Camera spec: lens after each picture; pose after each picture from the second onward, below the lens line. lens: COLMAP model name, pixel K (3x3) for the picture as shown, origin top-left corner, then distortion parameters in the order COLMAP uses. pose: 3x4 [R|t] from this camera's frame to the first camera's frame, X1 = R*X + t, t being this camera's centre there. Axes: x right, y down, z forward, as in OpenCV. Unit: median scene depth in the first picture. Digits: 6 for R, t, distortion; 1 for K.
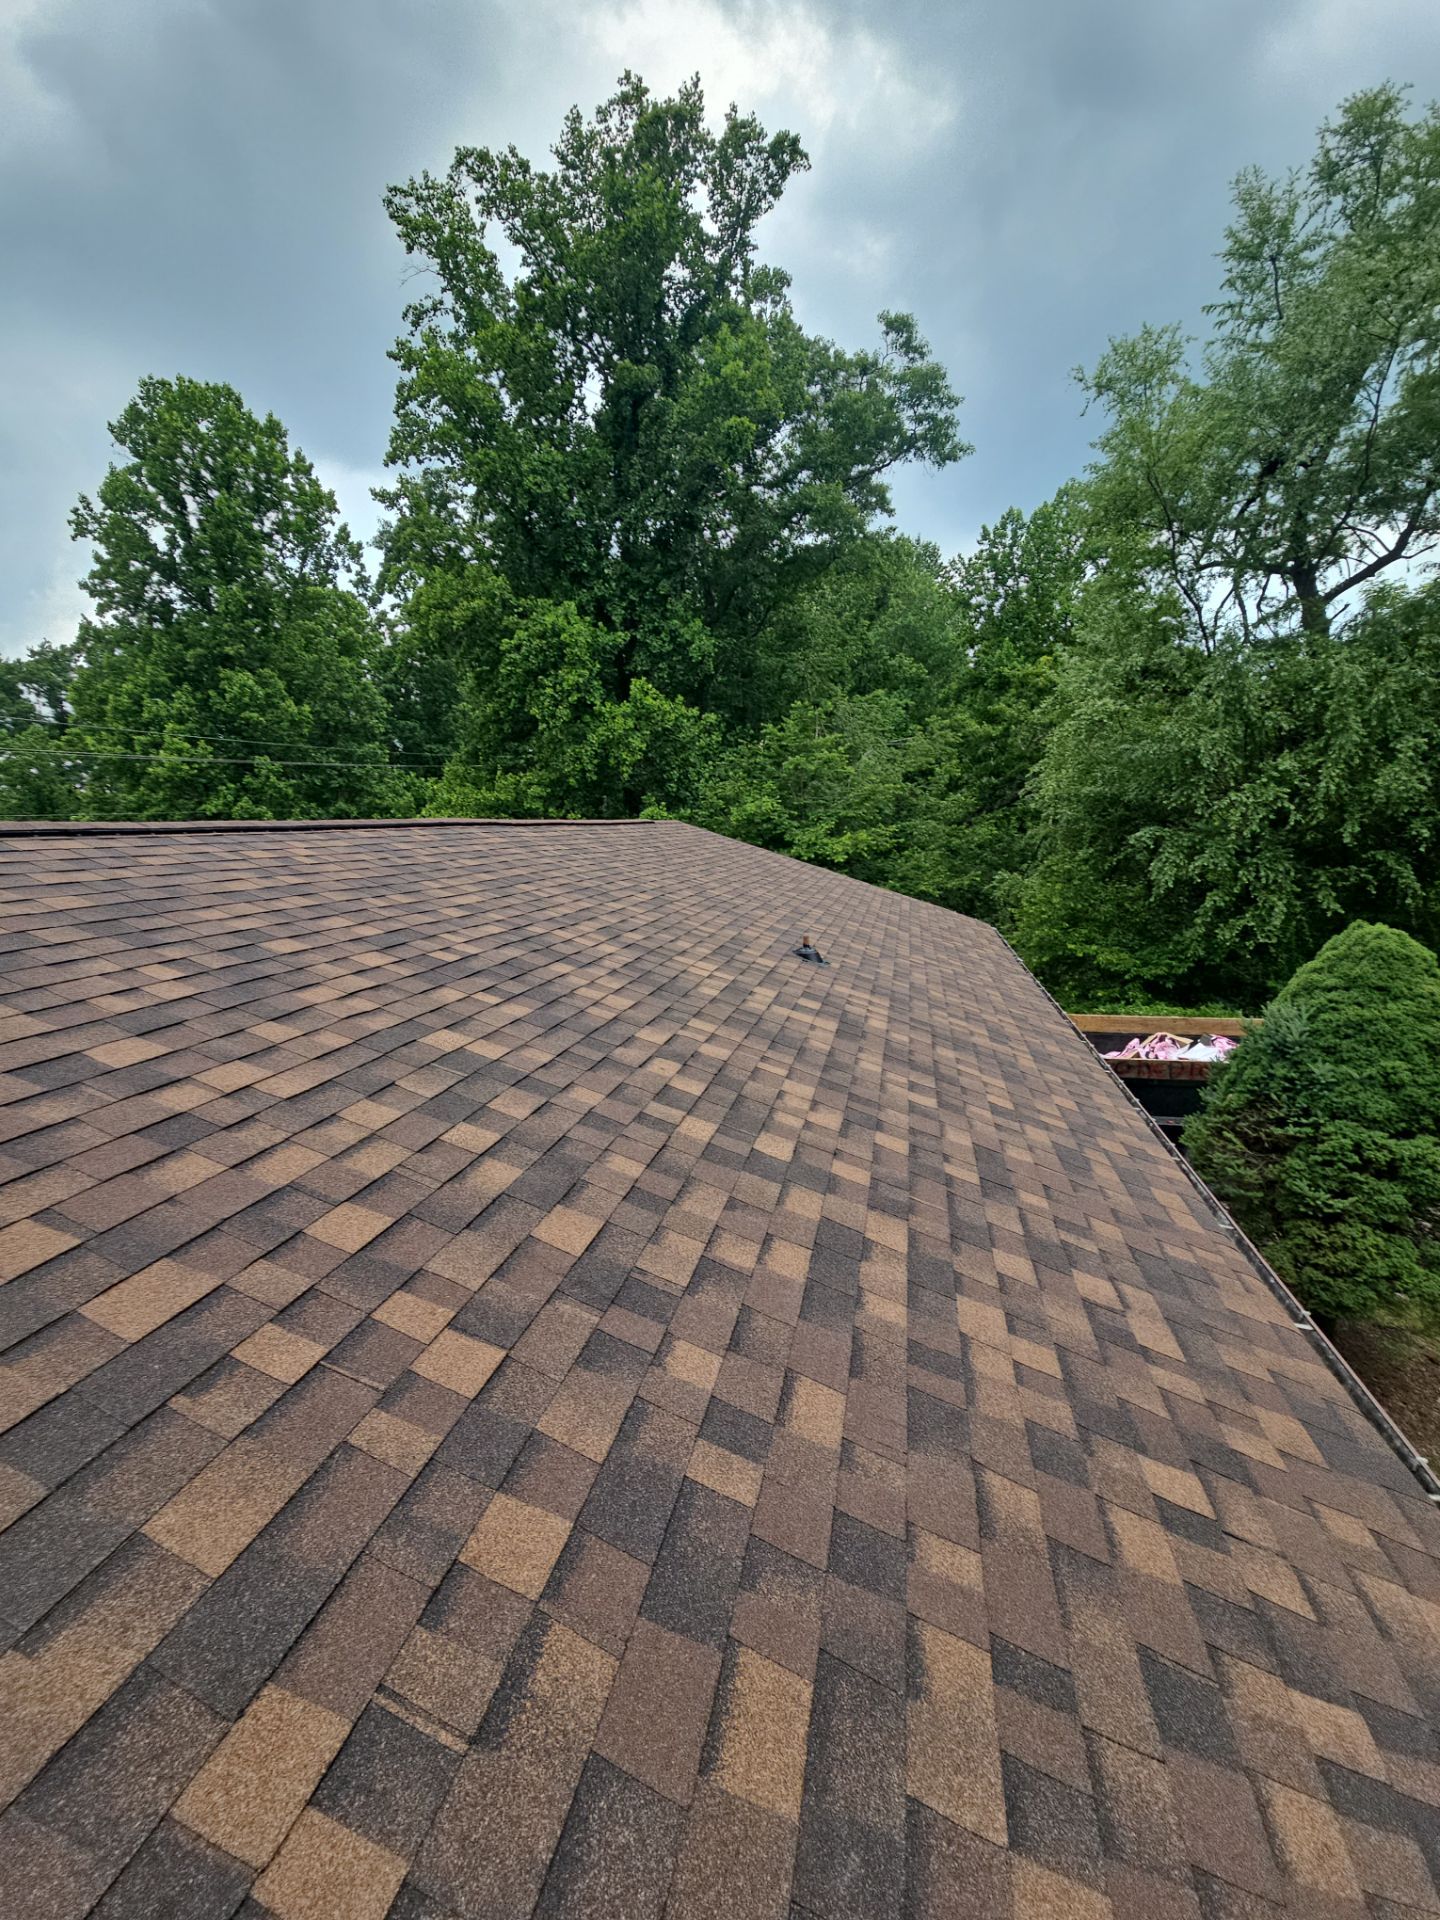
lens RADIAL K [[761.0, 0, 713.6], [0, 761.0, 963.9], [0, 0, 1]] dist [0.003288, -0.000161]
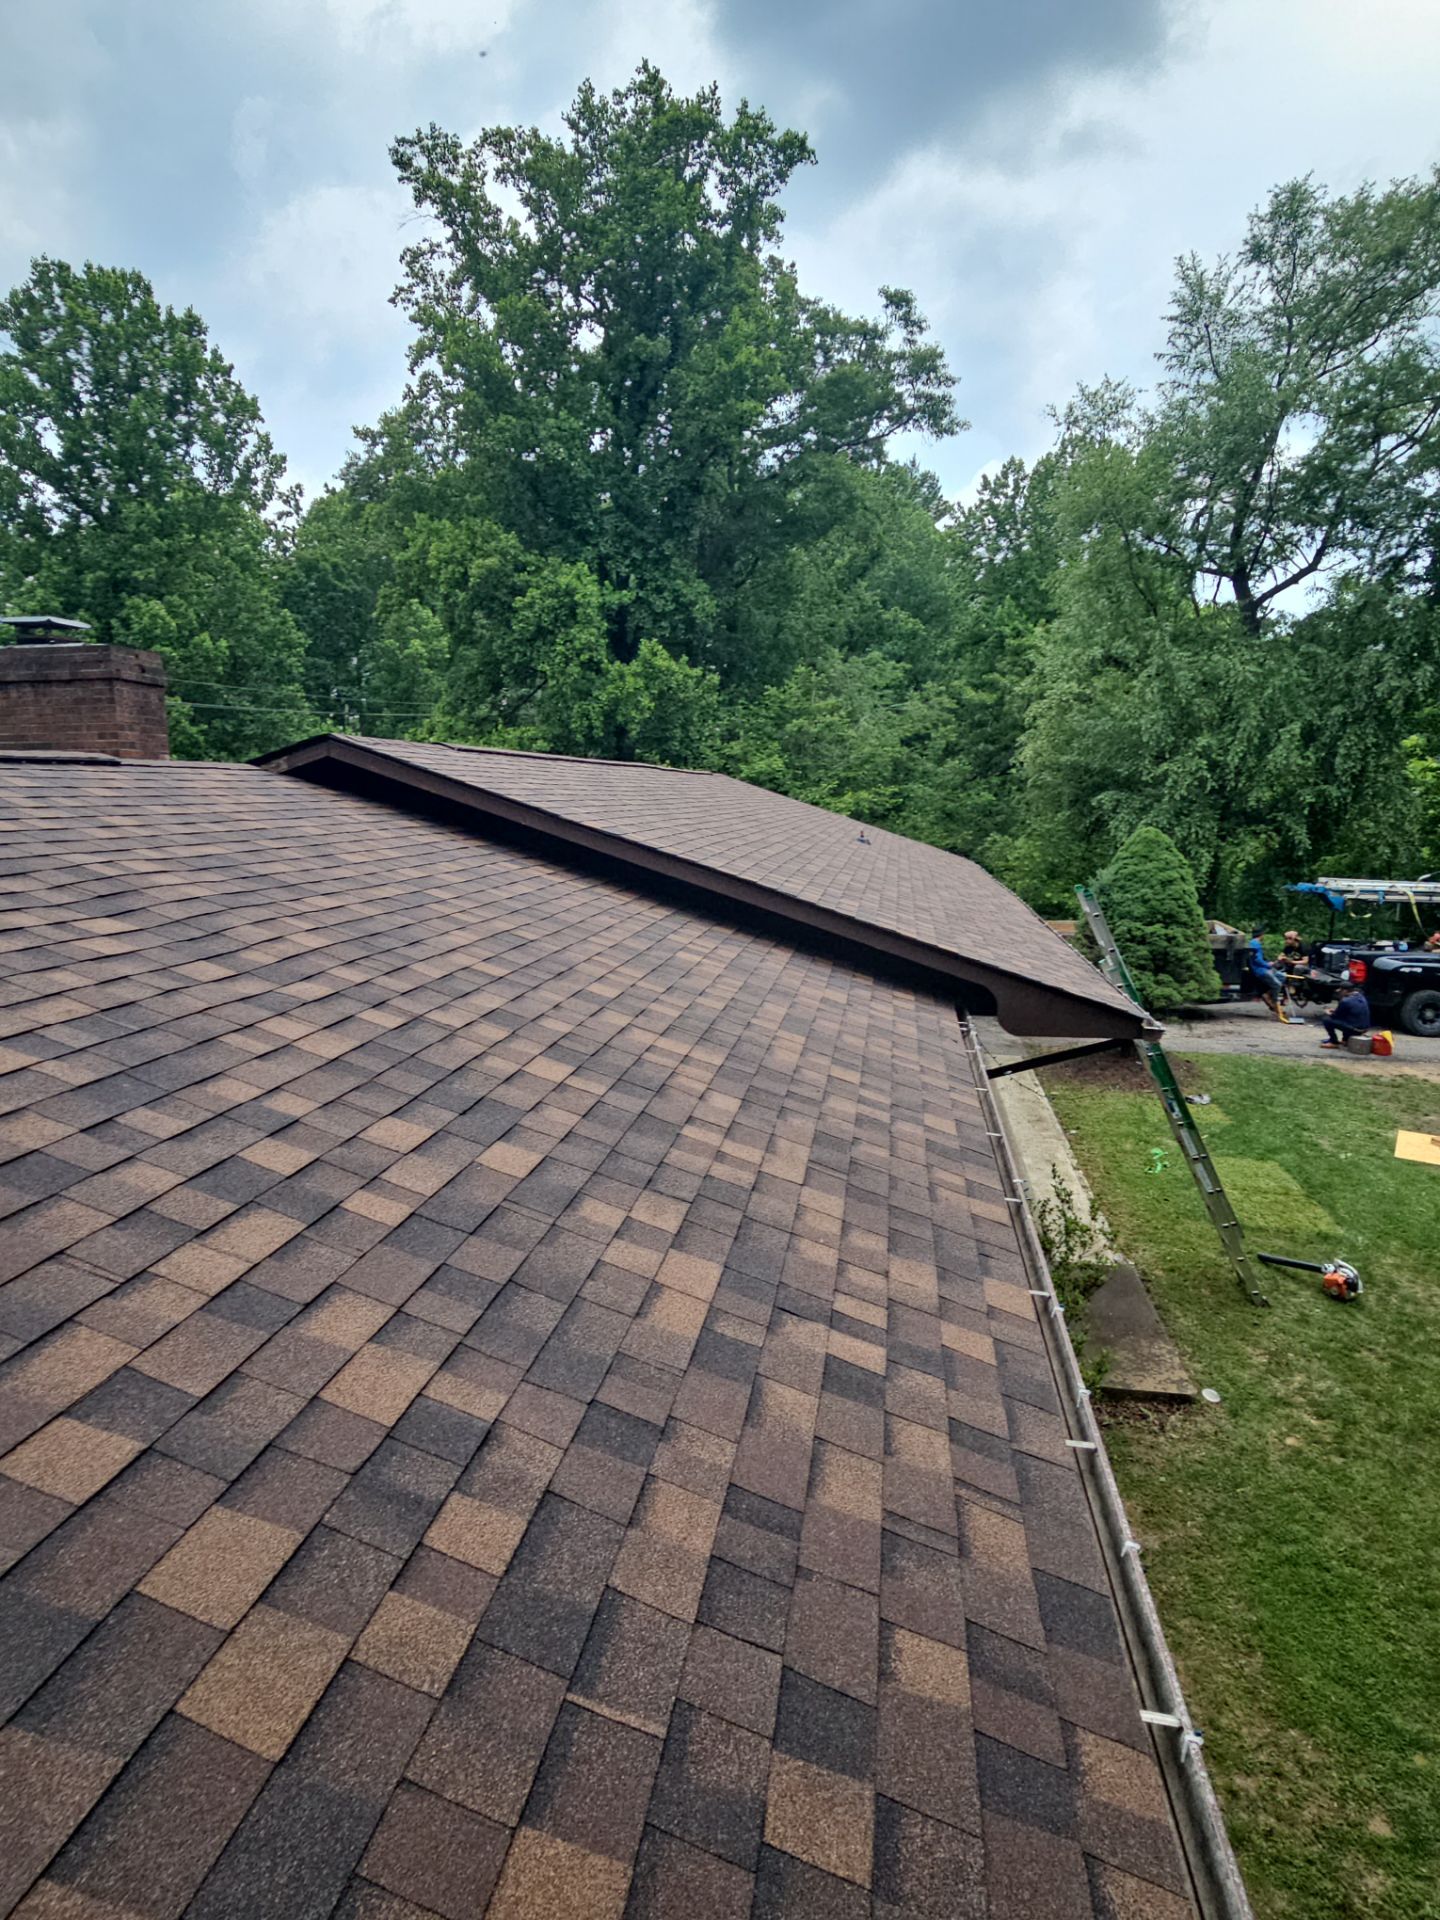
lens RADIAL K [[1020.3, 0, 720.0], [0, 1020.3, 960.0], [0, 0, 1]] dist [0.003489, -0.001255]
pose [[0.996853, 0.010532, 0.078569, -0.098211], [-0.008838, 0.999721, -0.021887, 0.079901], [-0.078778, 0.021124, 0.996668, -0.342000]]
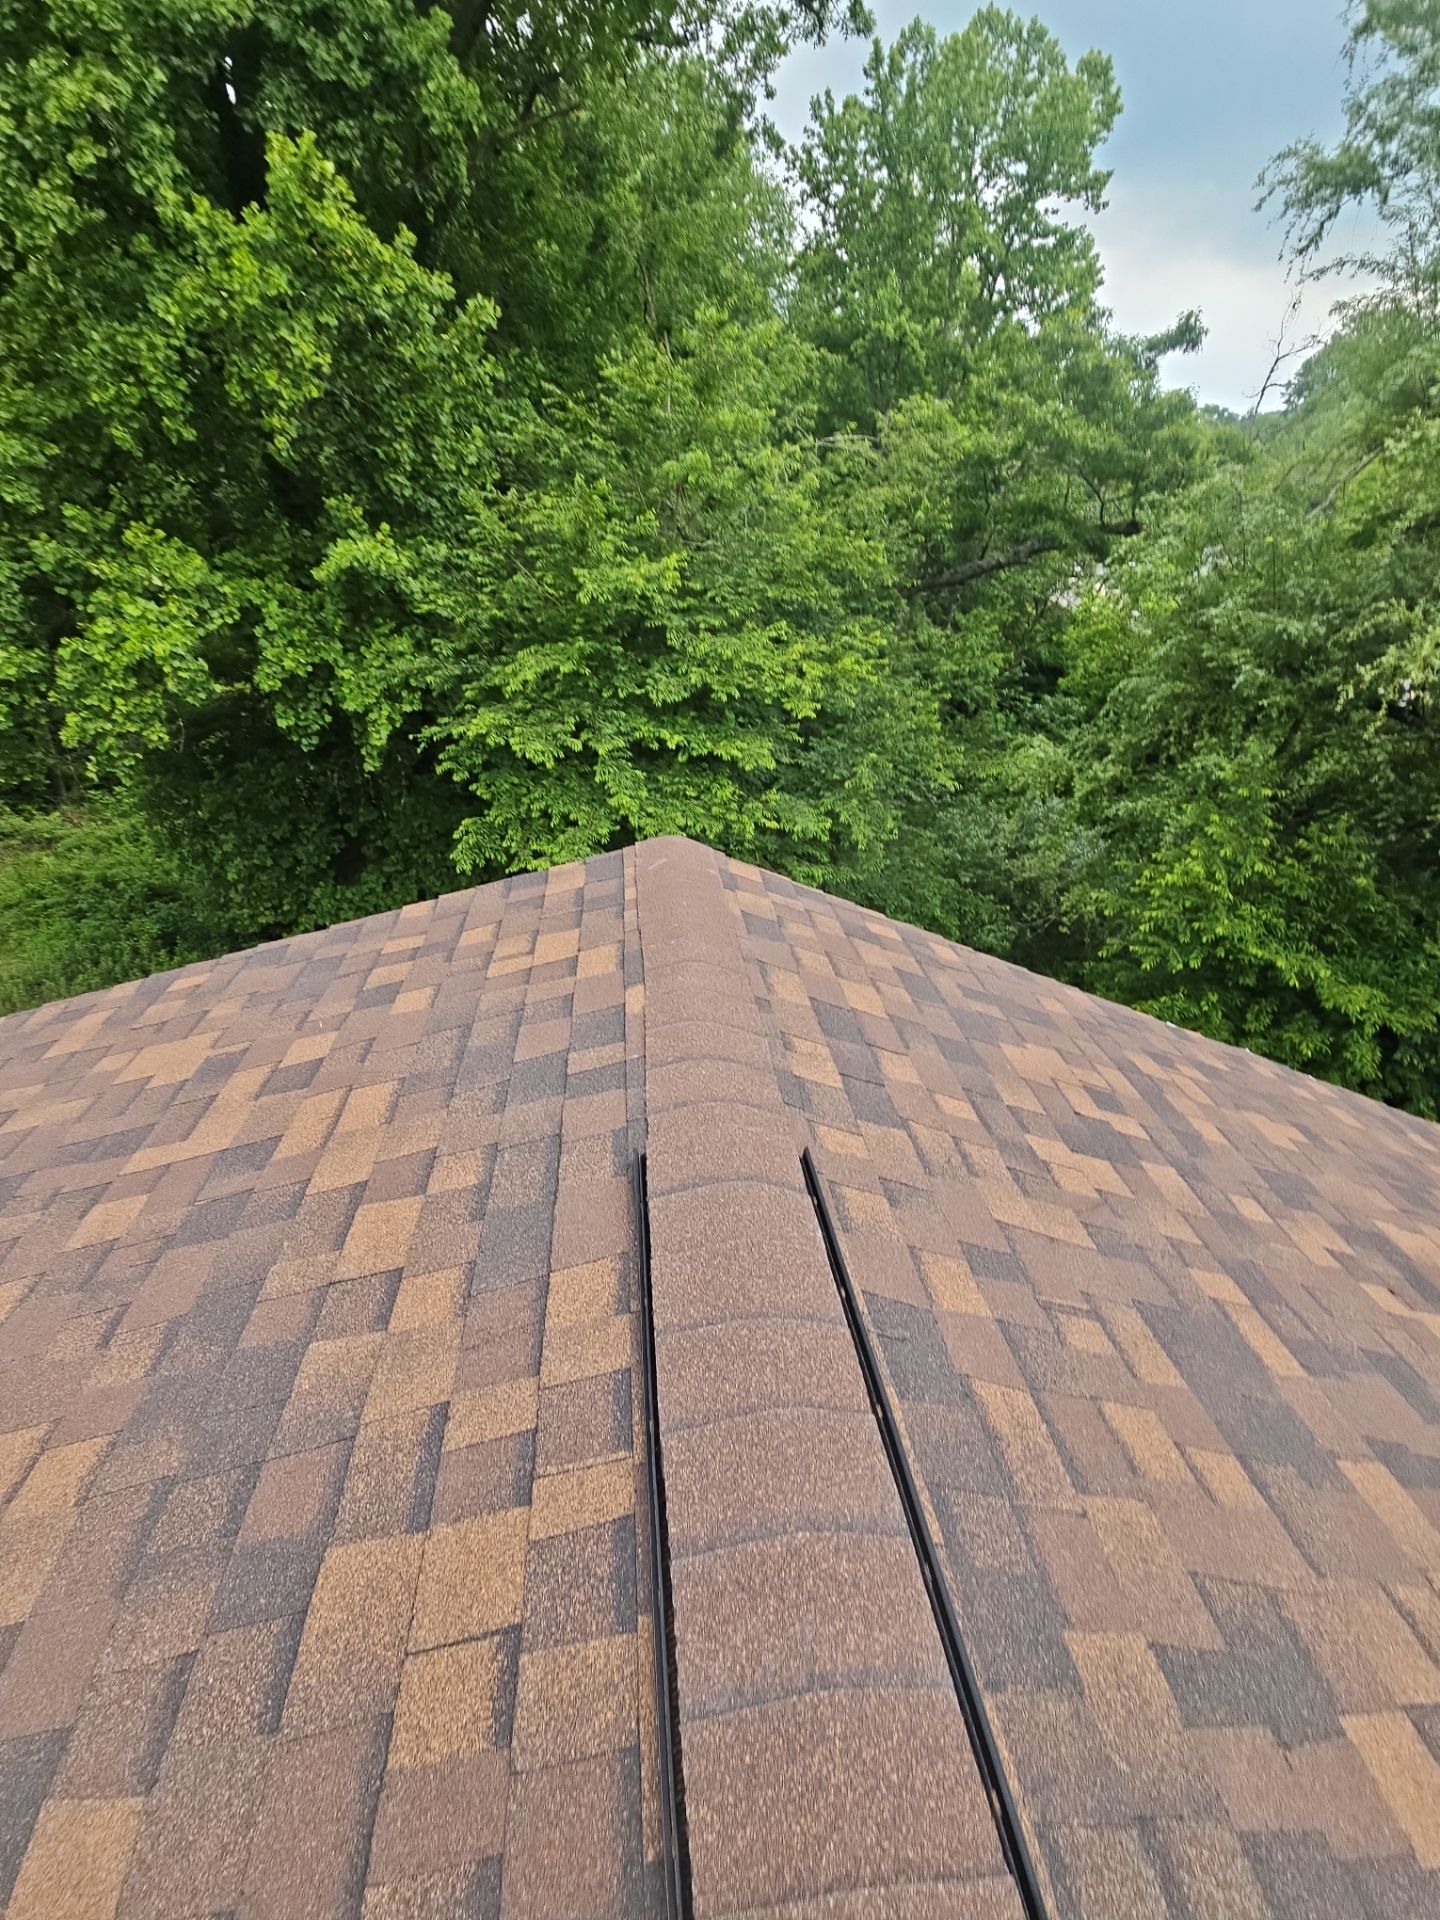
lens RADIAL K [[781.2, 0, 717.6], [0, 781.2, 963.3], [0, 0, 1]] dist [0.010605, -0.008631]
pose [[0.930624, -0.074431, 0.358327, -0.066912], [-0.049308, 0.944673, 0.324285, -0.128021], [-0.362639, -0.319456, 0.875466, 0.453050]]
